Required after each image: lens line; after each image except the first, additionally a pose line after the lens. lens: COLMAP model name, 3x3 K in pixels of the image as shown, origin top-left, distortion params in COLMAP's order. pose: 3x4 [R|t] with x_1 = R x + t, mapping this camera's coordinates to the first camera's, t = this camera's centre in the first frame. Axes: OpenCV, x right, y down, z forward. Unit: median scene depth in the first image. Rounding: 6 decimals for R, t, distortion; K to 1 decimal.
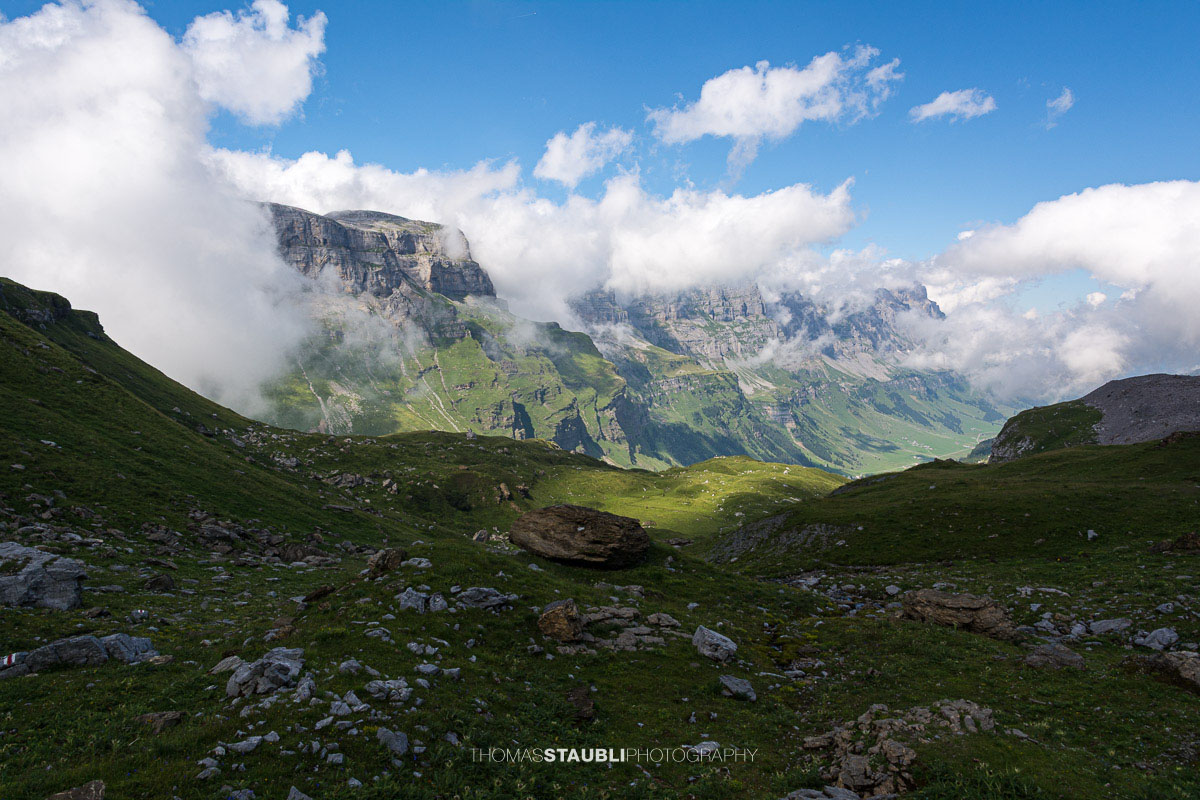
lens RADIAL K [[819.2, 0, 600.0], [0, 819.2, 400.0], [0, 0, 1]] dist [-0.003745, 0.001956]
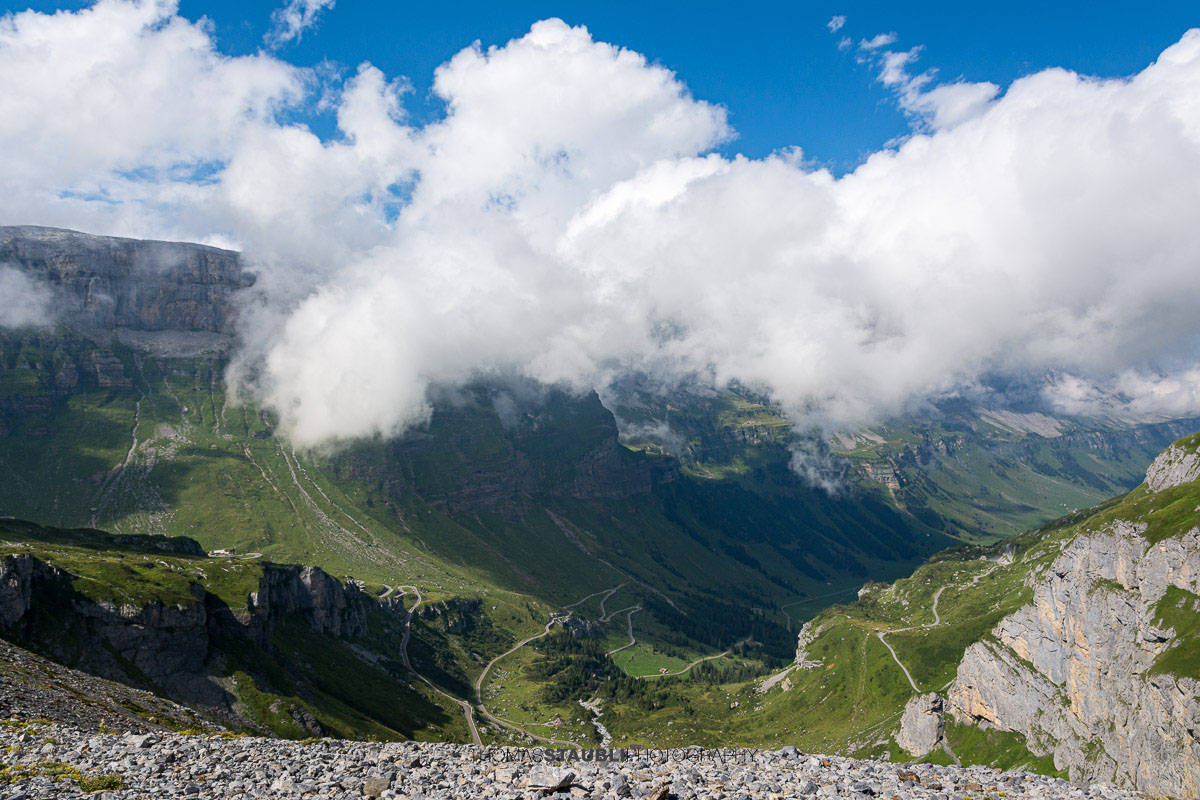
lens RADIAL K [[814.3, 0, 600.0], [0, 814.3, 400.0], [0, 0, 1]] dist [-0.006237, -0.000437]
pose [[0.969257, -0.003095, -0.246029, 0.156359], [-0.013709, 0.997688, -0.066557, 0.002117], [0.245666, 0.067884, 0.966975, 0.098449]]
